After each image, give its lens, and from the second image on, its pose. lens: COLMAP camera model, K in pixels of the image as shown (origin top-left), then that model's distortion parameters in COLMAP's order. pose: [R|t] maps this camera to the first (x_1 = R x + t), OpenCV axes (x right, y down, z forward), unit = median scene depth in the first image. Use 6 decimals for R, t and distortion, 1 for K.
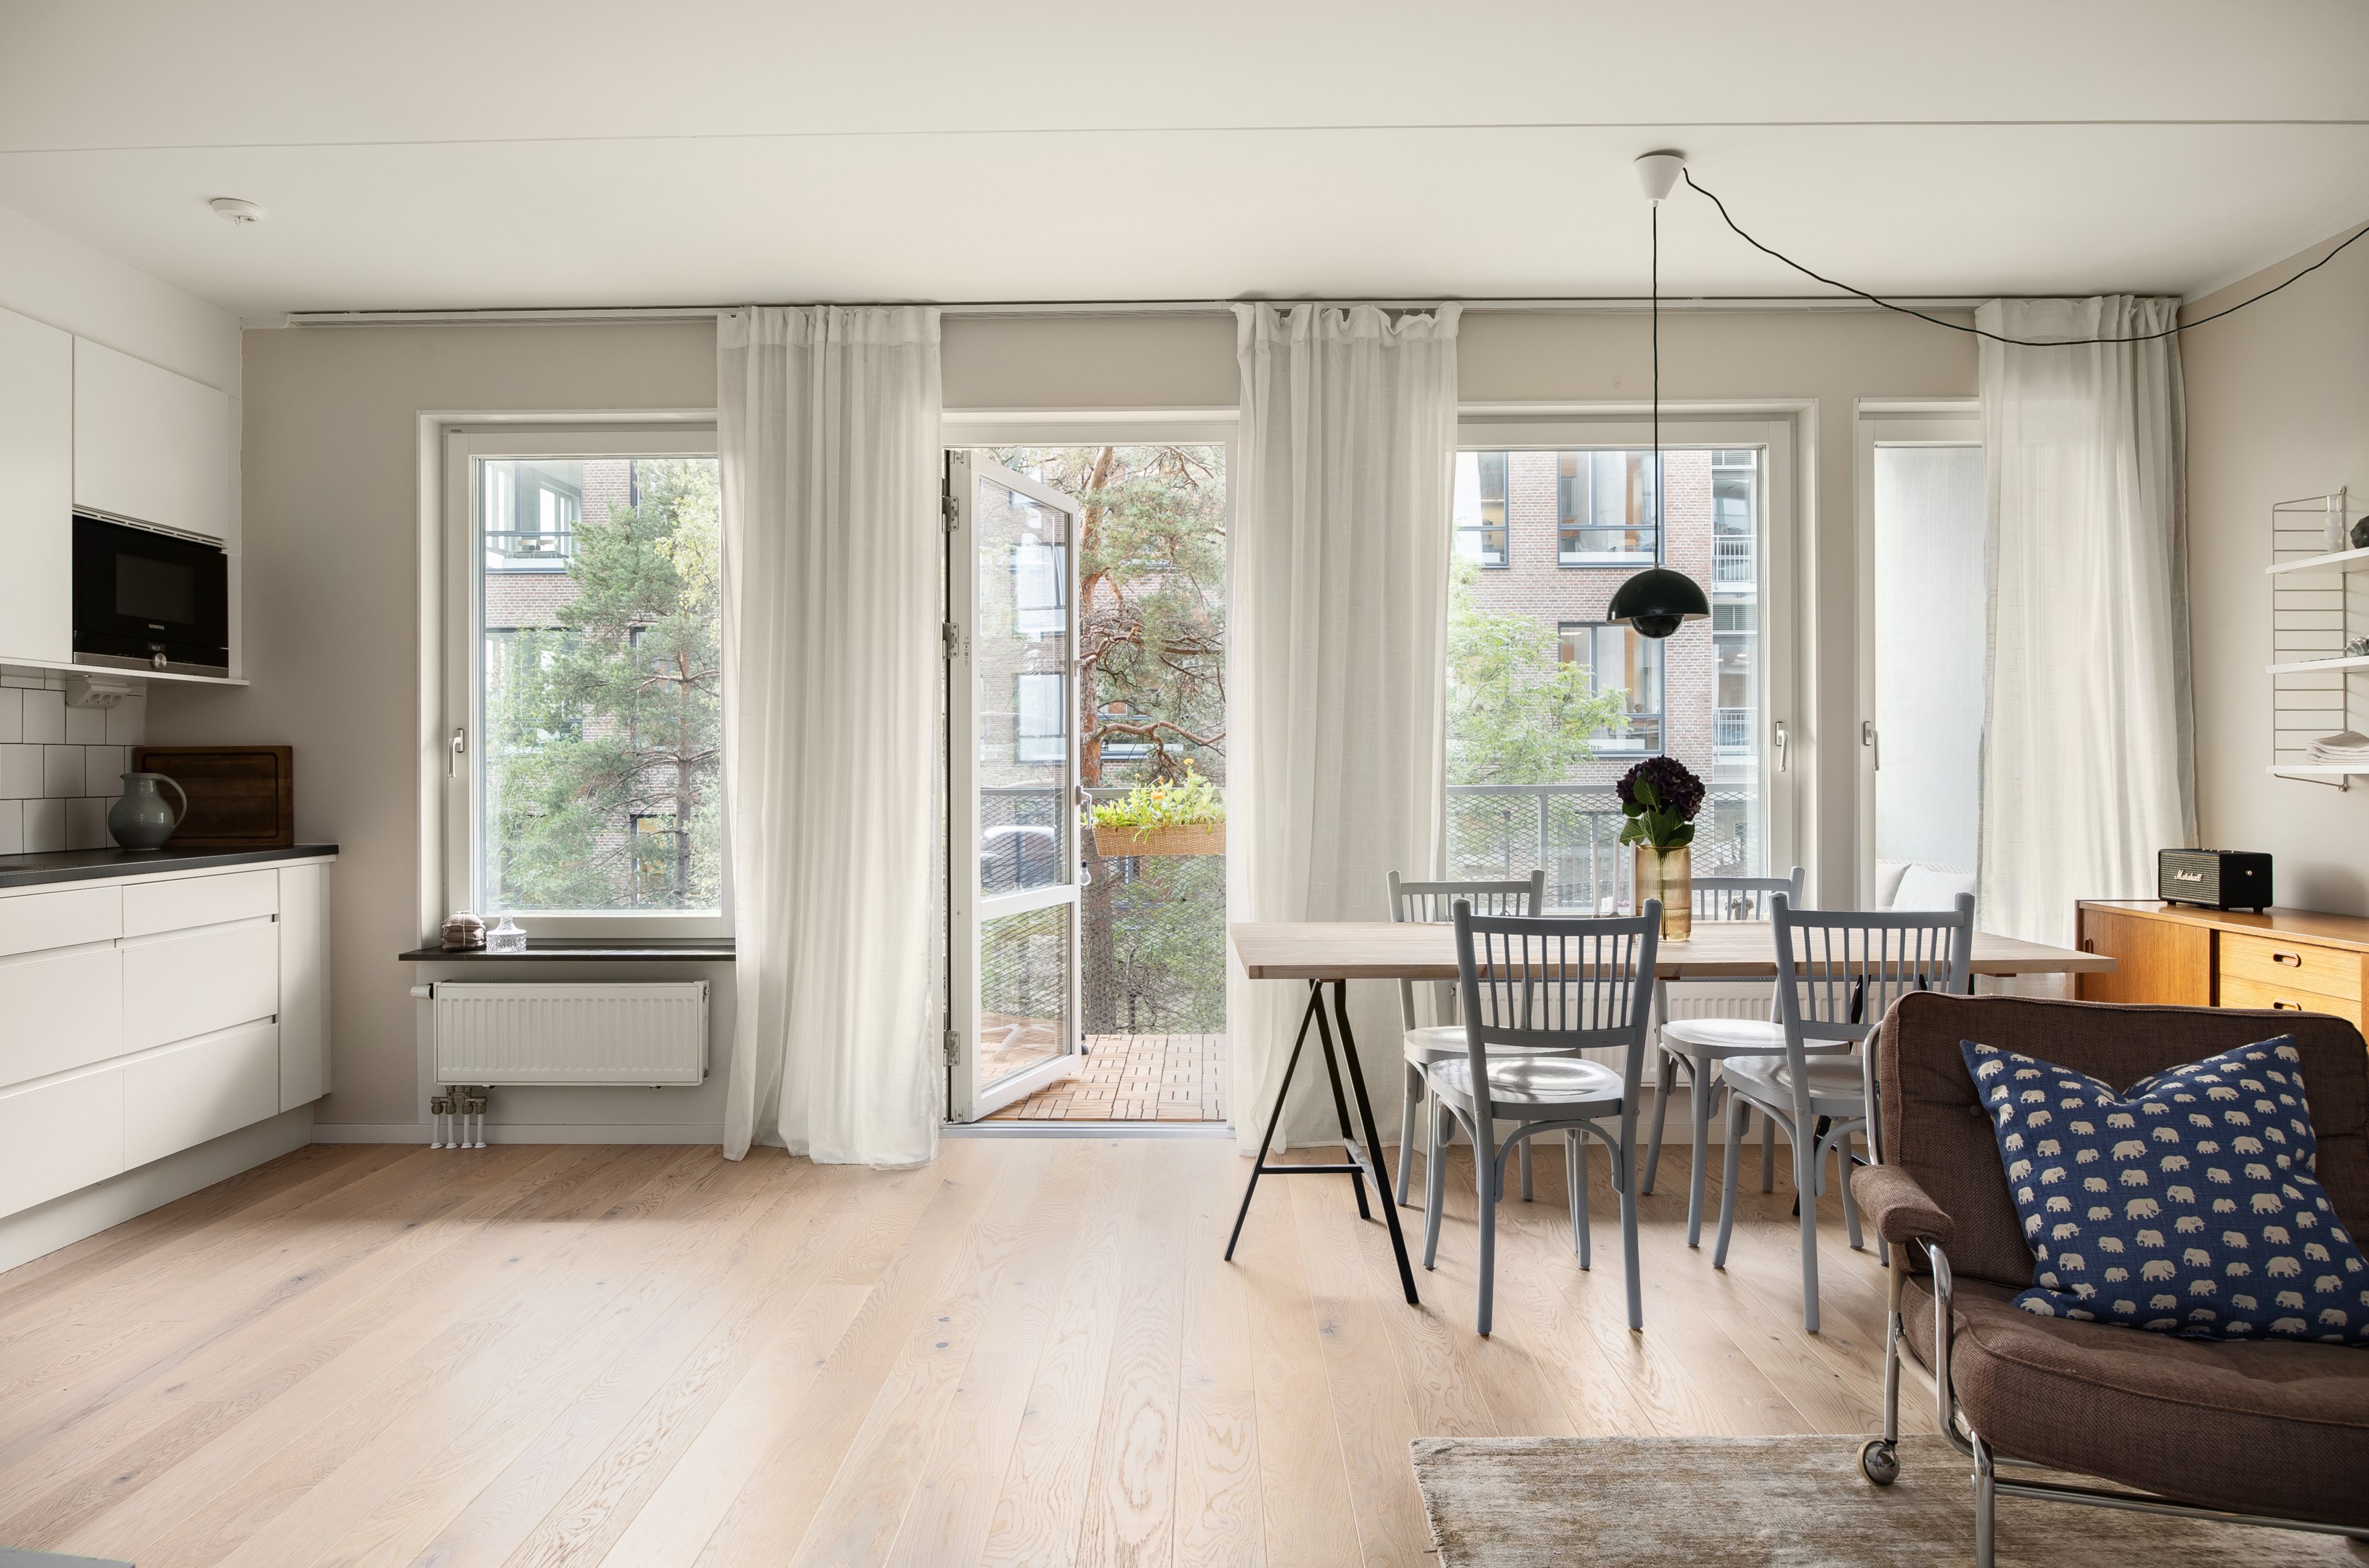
lens RADIAL K [[1444.5, 0, 1174.8], [0, 1444.5, 770.1], [0, 0, 1]] dist [-0.012832, -0.000805]
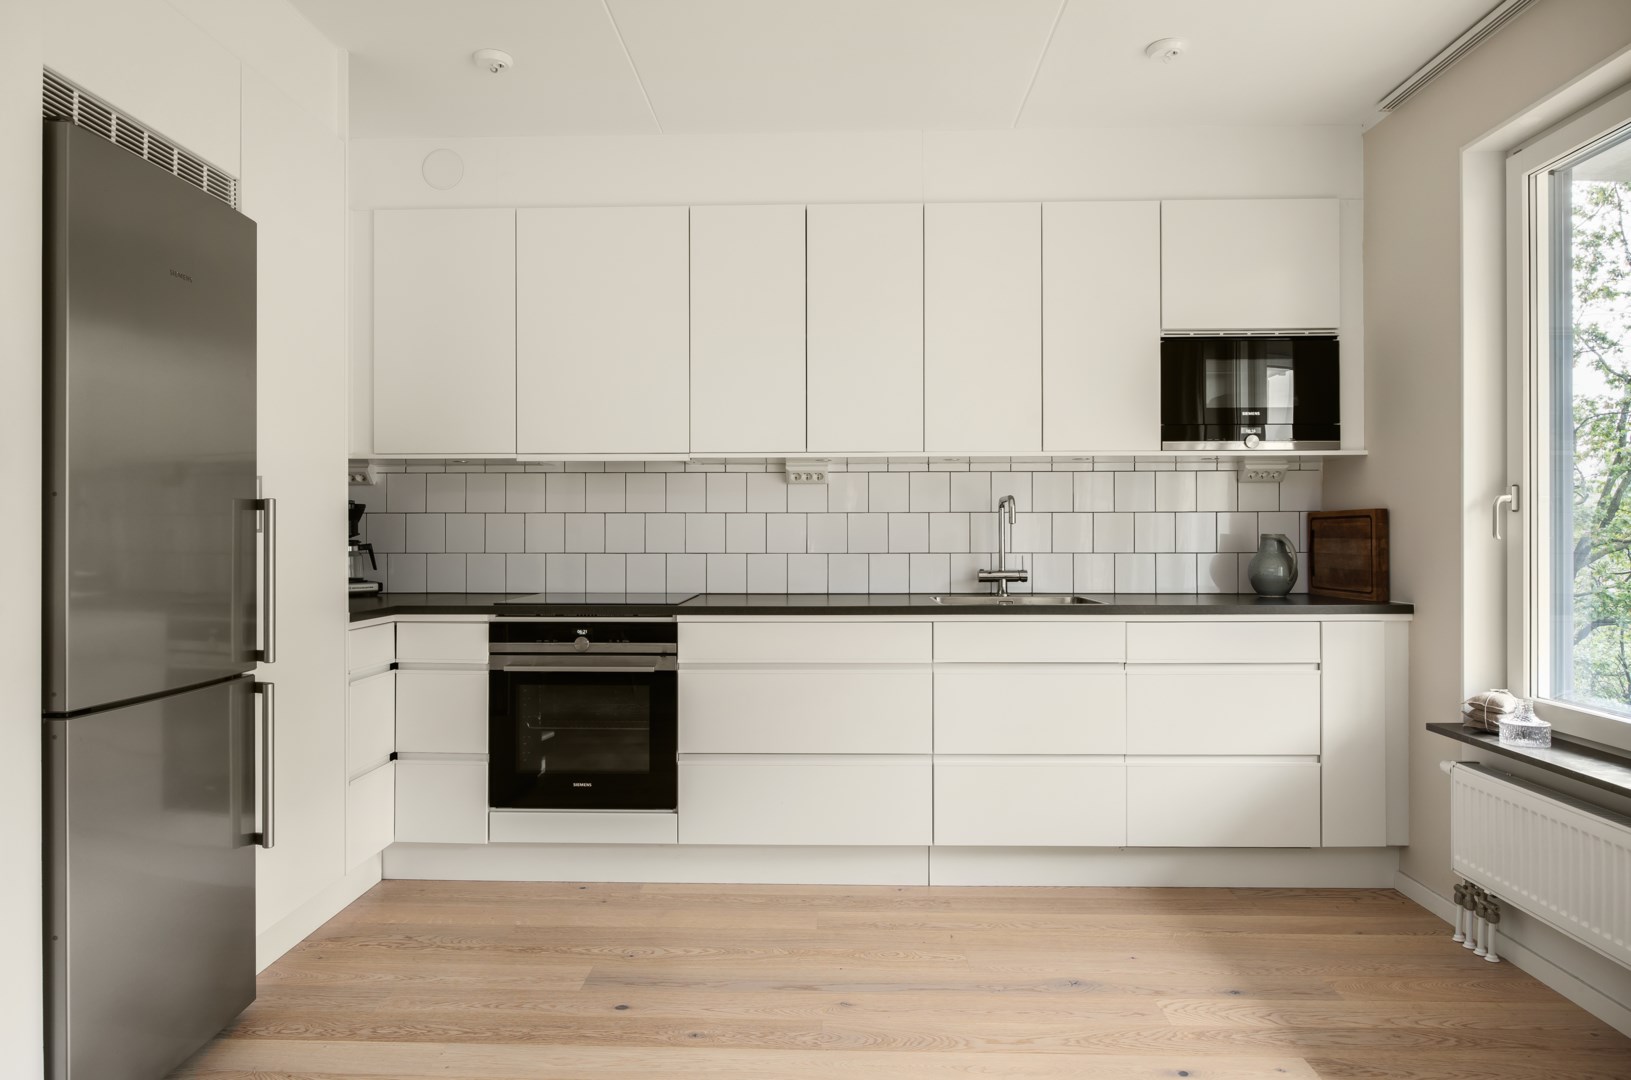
lens RADIAL K [[994.6, 0, 808.8], [0, 994.6, 530.4], [0, 0, 1]] dist [-0.012832, -0.000805]
pose [[-0.015175, -0.001627, -0.999884, 0.153989], [0.002084, 0.999996, -0.001659, -0.000434], [0.999883, -0.002109, -0.015171, 0.717491]]
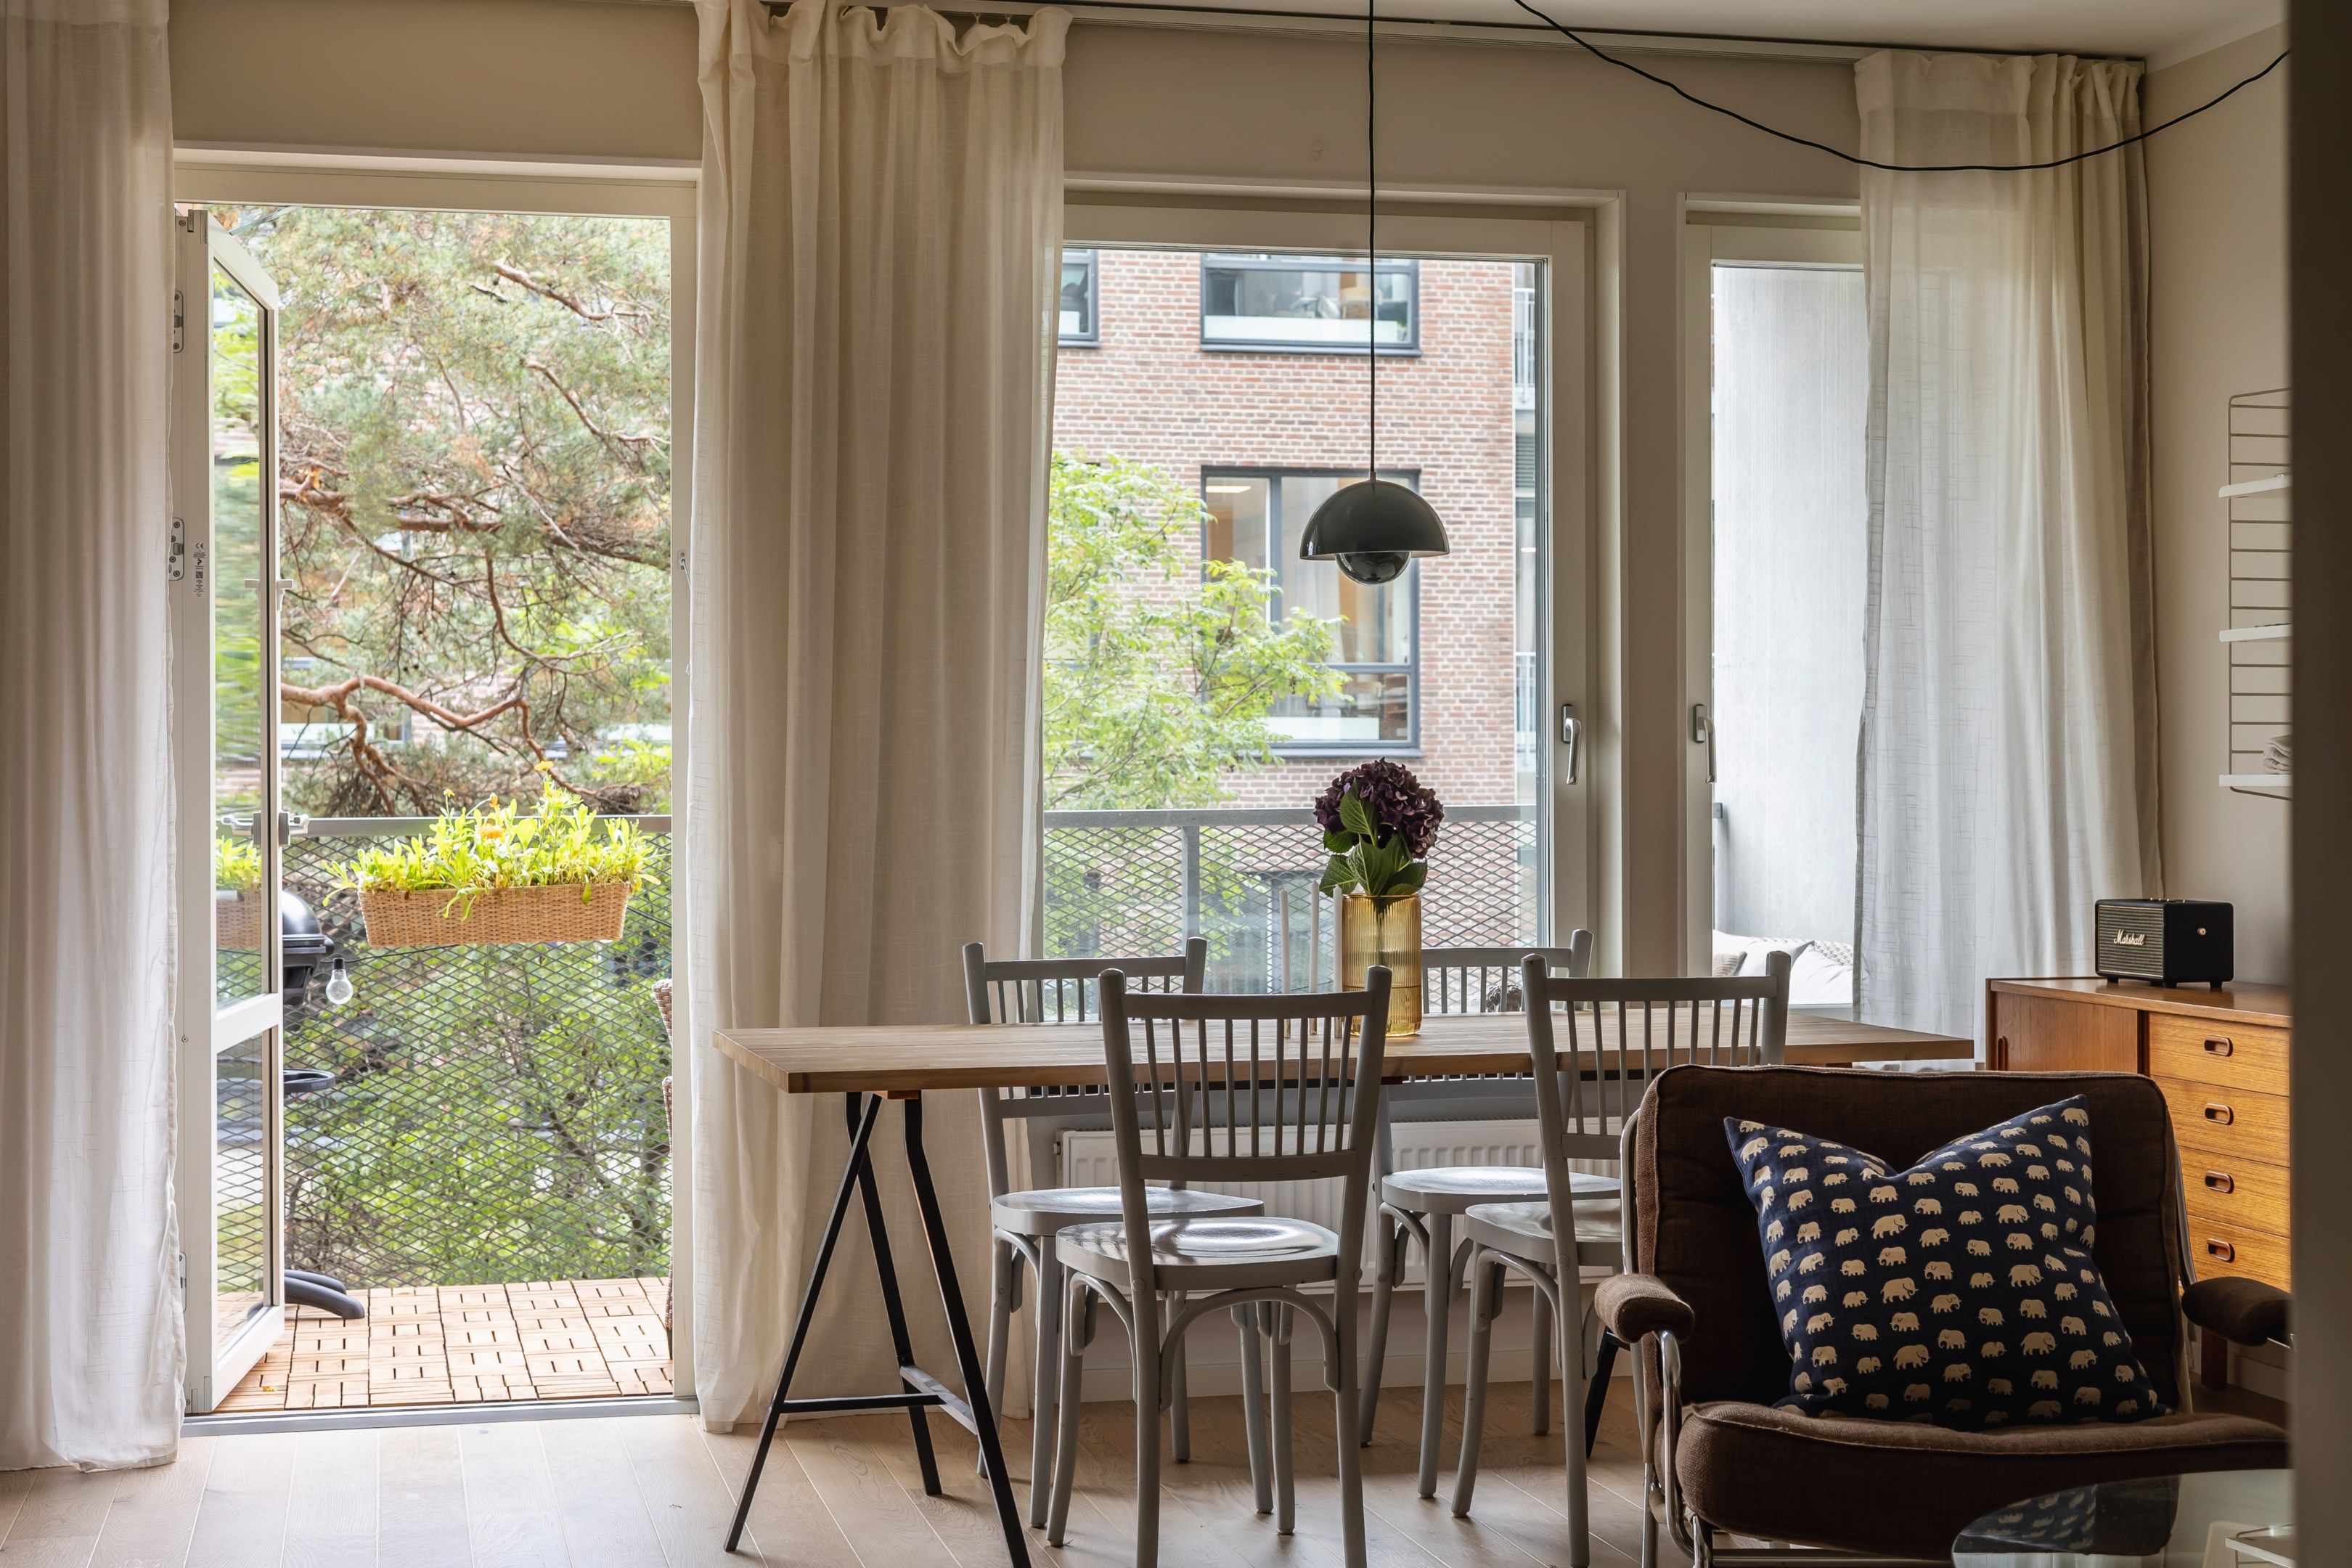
lens RADIAL K [[3339.8, 0, 1176.0], [0, 3339.8, 784.0], [0, 0, 1]] dist [0.020360, -0.039705]
pose [[0.968047, -0.000595, 0.250767, -0.133596], [0.000518, 1.000000, 0.000372, 0.000361], [-0.250767, -0.000230, 0.968047, -0.446859]]
